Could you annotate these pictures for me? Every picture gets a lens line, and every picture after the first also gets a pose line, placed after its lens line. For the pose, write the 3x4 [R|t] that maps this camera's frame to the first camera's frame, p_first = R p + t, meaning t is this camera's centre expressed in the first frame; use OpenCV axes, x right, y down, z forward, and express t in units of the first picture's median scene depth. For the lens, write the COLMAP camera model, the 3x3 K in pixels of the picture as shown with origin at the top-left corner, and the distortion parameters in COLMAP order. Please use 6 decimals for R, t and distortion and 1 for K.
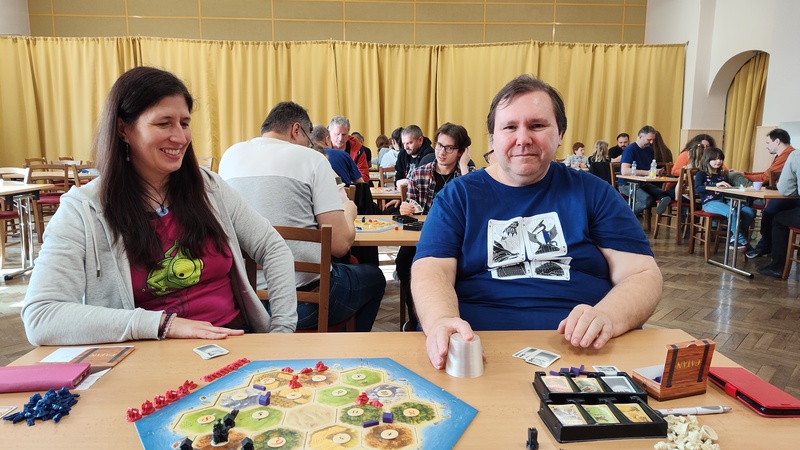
lens RADIAL K [[530.8, 0, 404.5], [0, 530.8, 225.6], [0, 0, 1]] dist [0.059841, -0.072302]
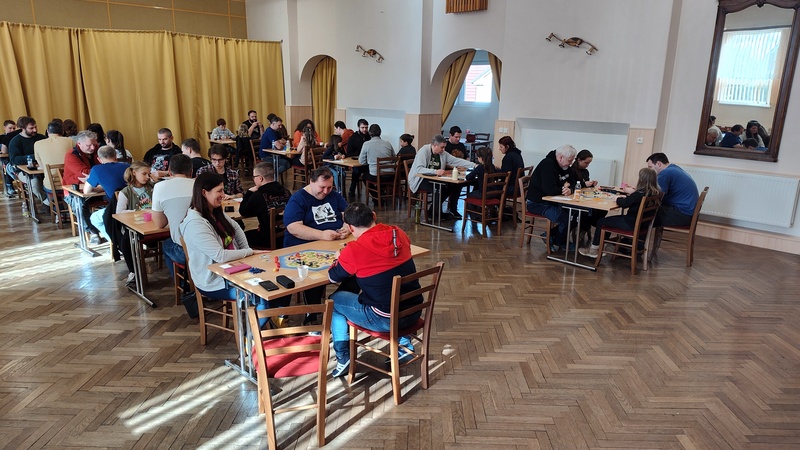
lens RADIAL K [[530.8, 0, 404.5], [0, 530.8, 225.6], [0, 0, 1]] dist [0.059841, -0.072302]
pose [[0.739830, -0.154121, 0.654903, -0.214157], [0.084469, 0.986984, 0.136848, -0.040624], [-0.667470, -0.045925, 0.743219, -0.248665]]
